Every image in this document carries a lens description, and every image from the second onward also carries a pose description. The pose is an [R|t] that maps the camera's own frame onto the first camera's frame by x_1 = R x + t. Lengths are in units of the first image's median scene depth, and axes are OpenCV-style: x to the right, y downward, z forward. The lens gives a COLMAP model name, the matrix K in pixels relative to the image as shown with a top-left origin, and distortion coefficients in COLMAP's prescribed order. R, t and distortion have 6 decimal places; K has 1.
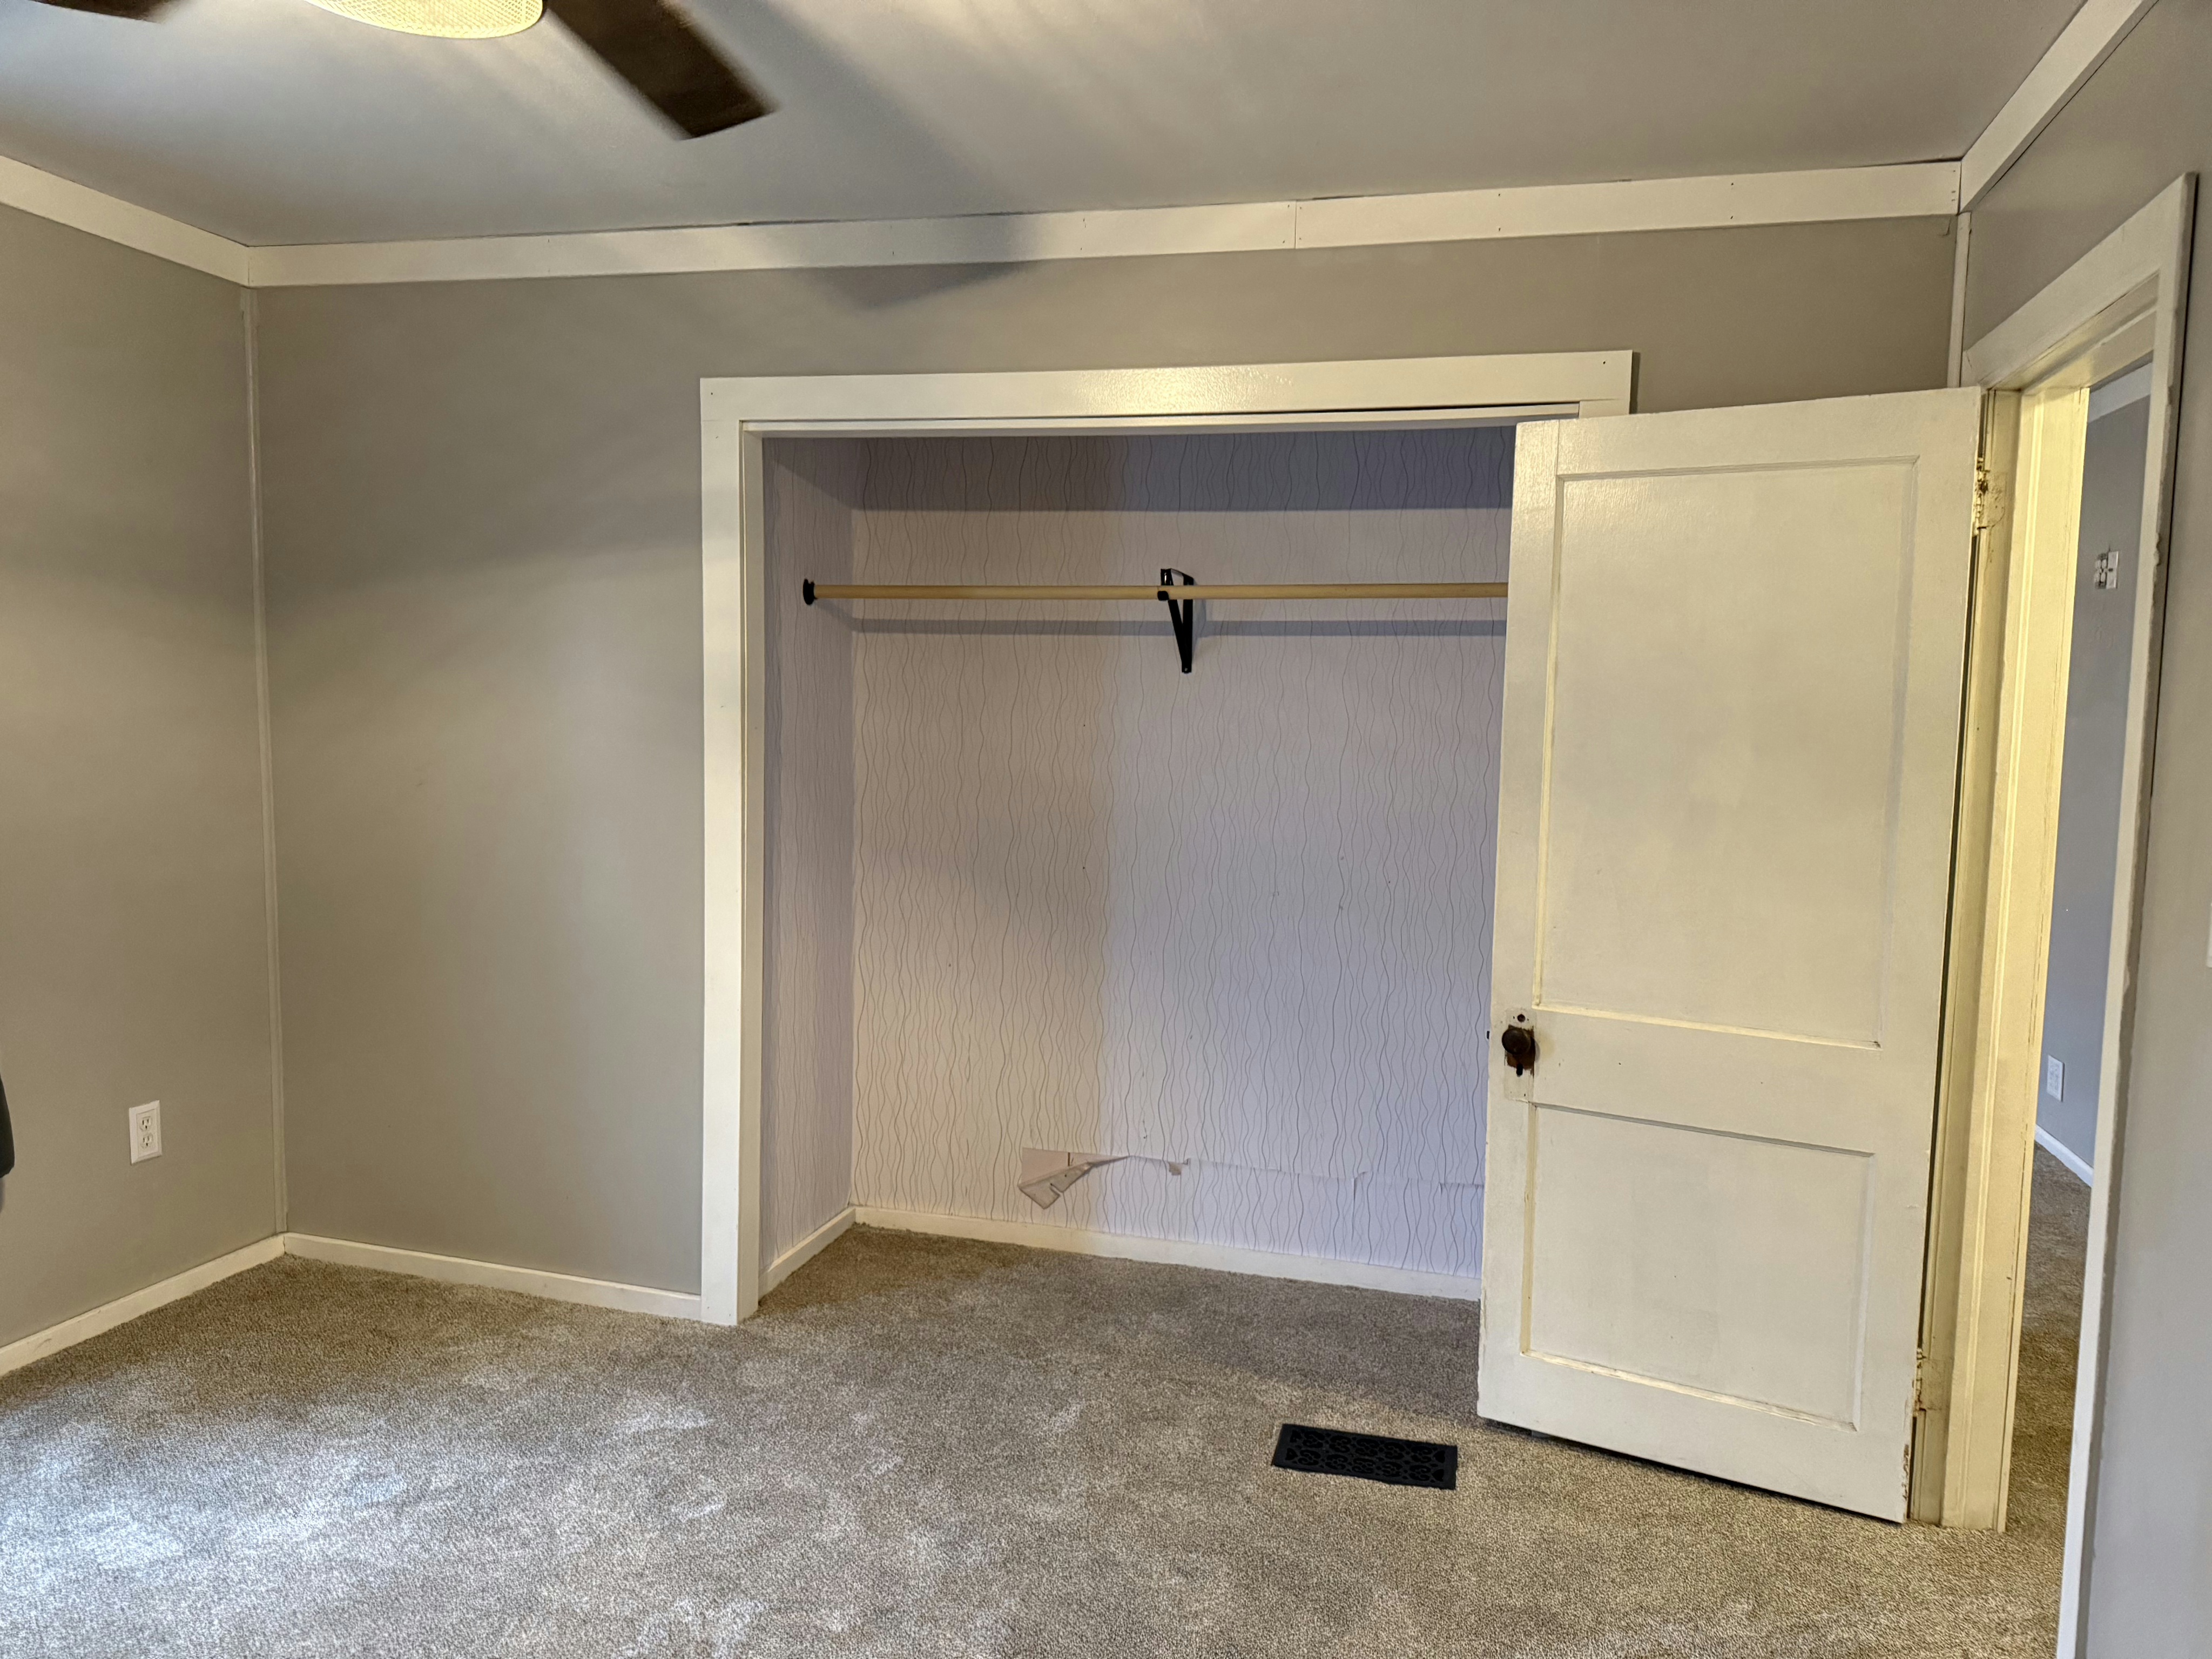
lens RADIAL K [[1559.7, 0, 1105.4], [0, 1559.7, 832.0], [0, 0, 1]] dist [0.037670, -0.043227]
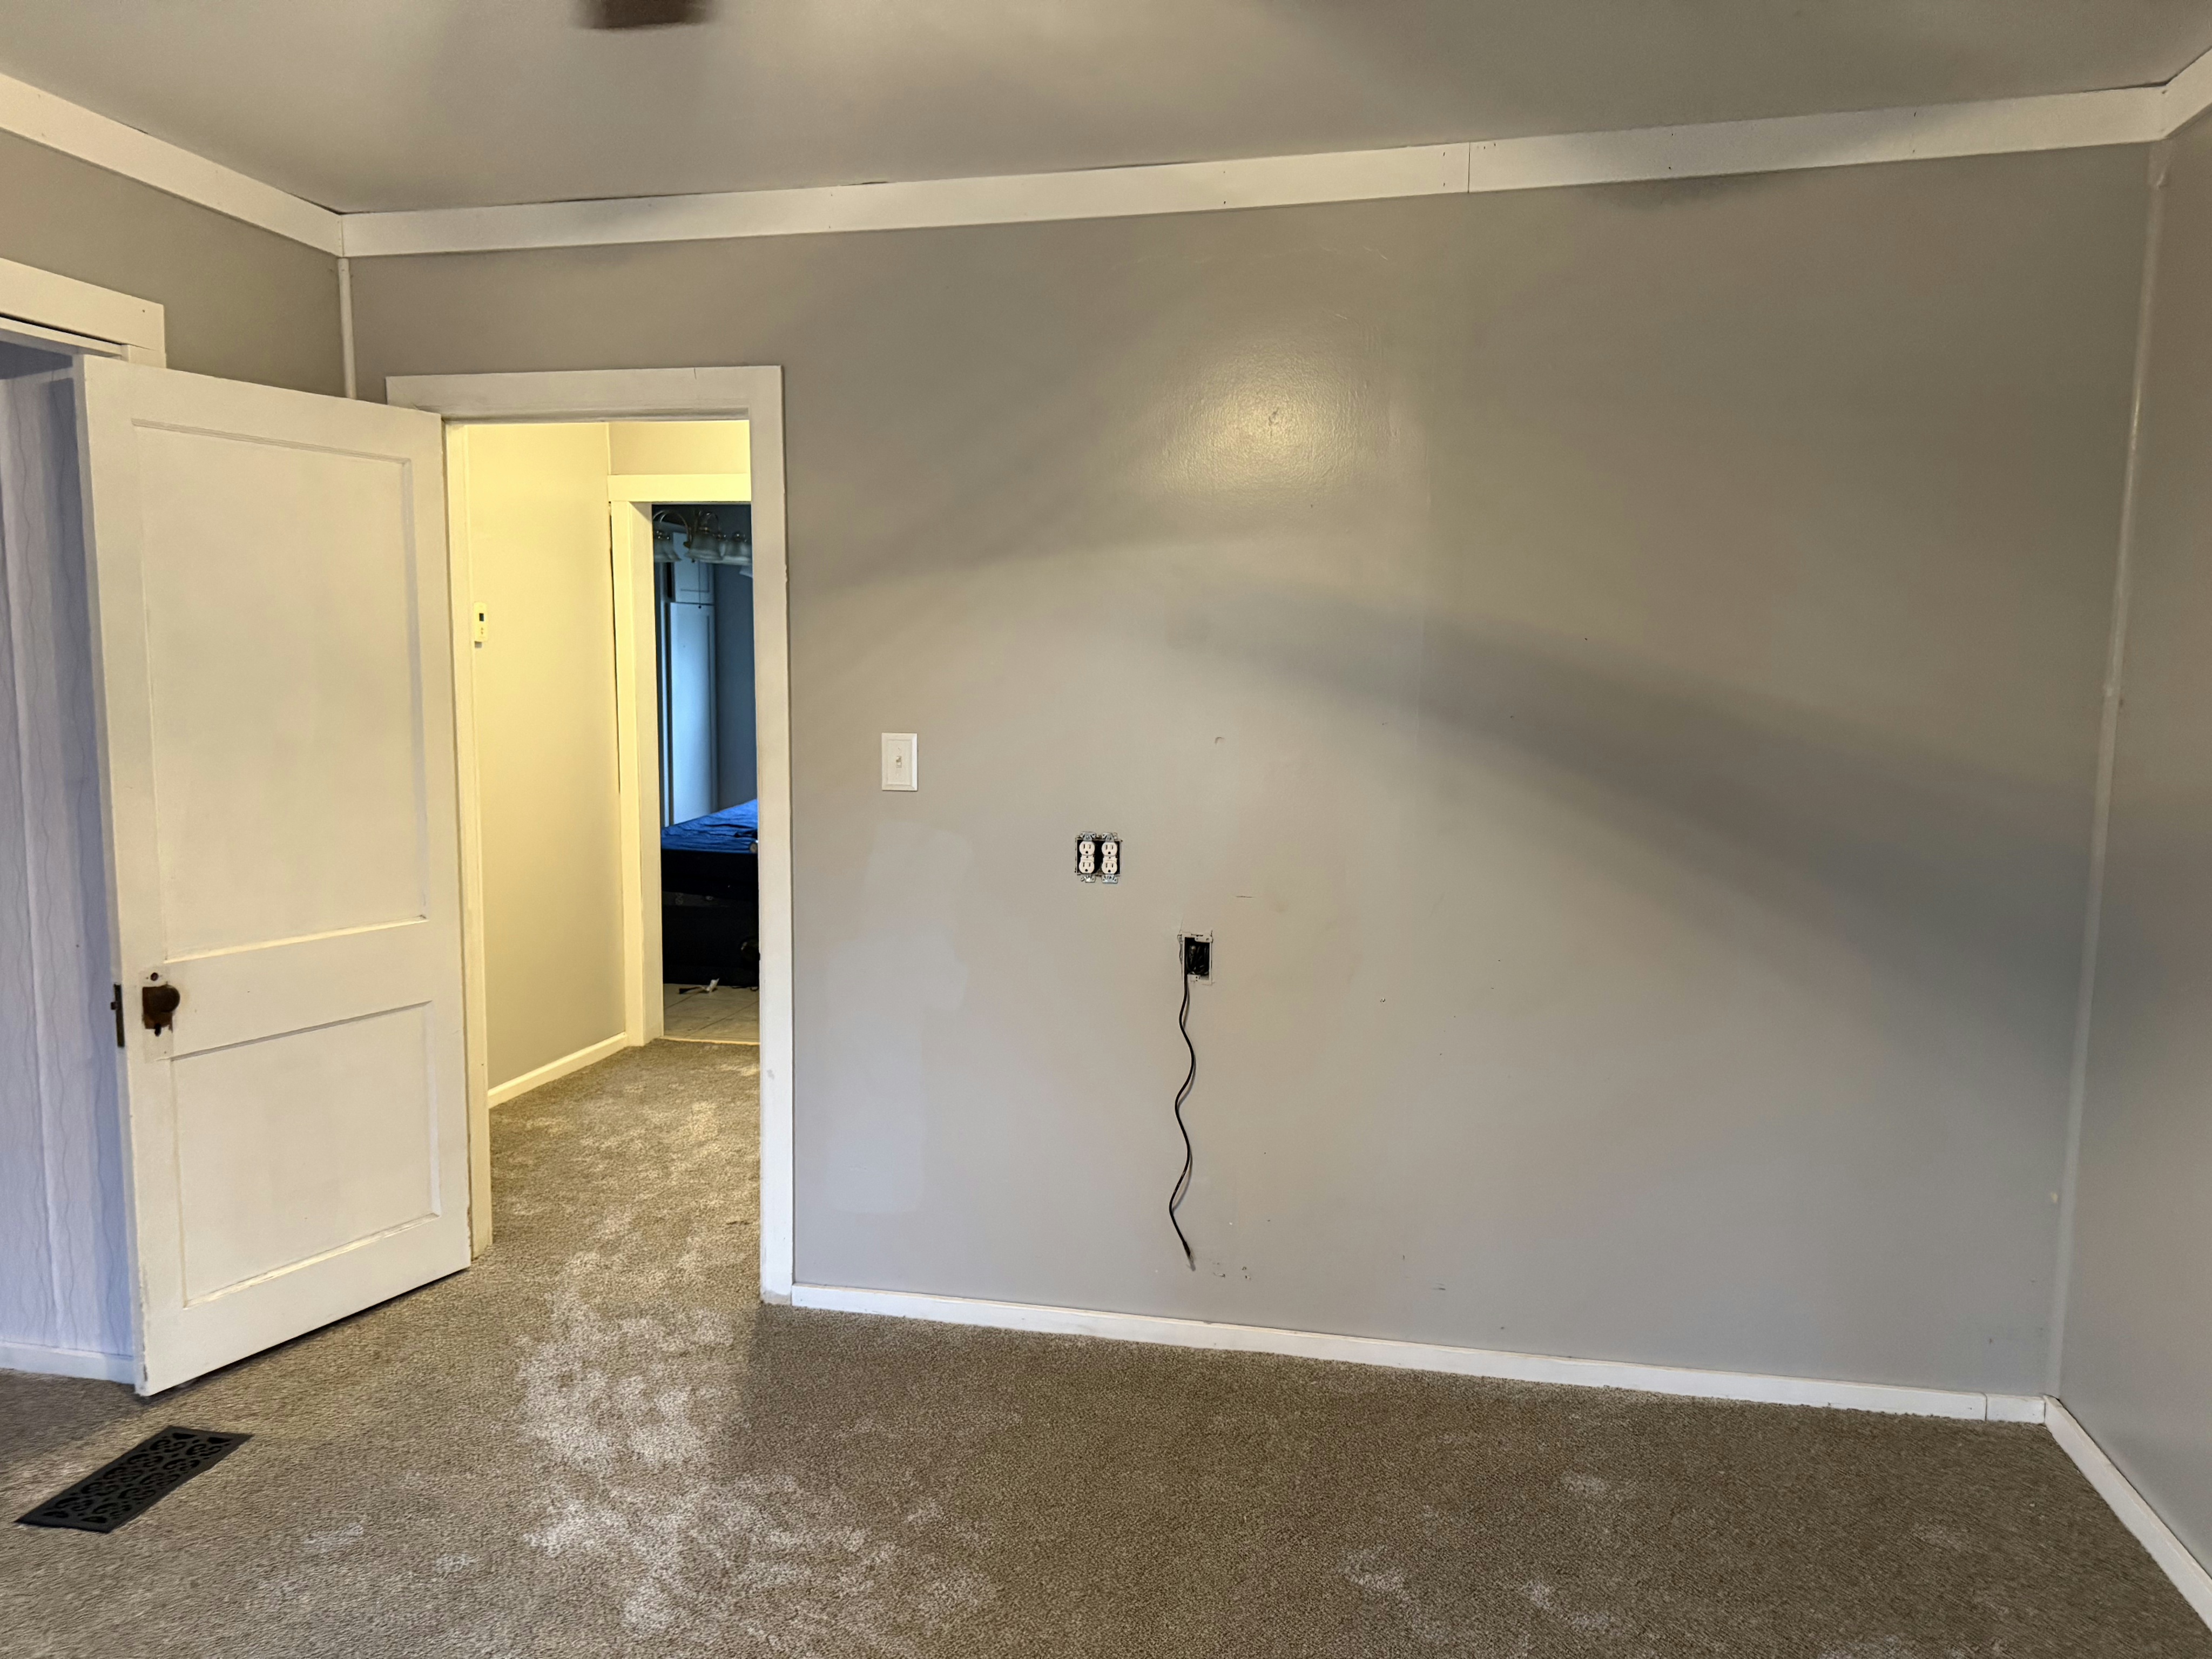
lens RADIAL K [[1559.7, 0, 1095.7], [0, 1559.7, 826.1], [0, 0, 1]] dist [0.037670, -0.043227]
pose [[-0.040545, -0.126223, 0.991173, -0.730796], [0.072199, 0.989026, 0.128902, -0.058872], [-0.996566, 0.076788, -0.030987, 0.445934]]
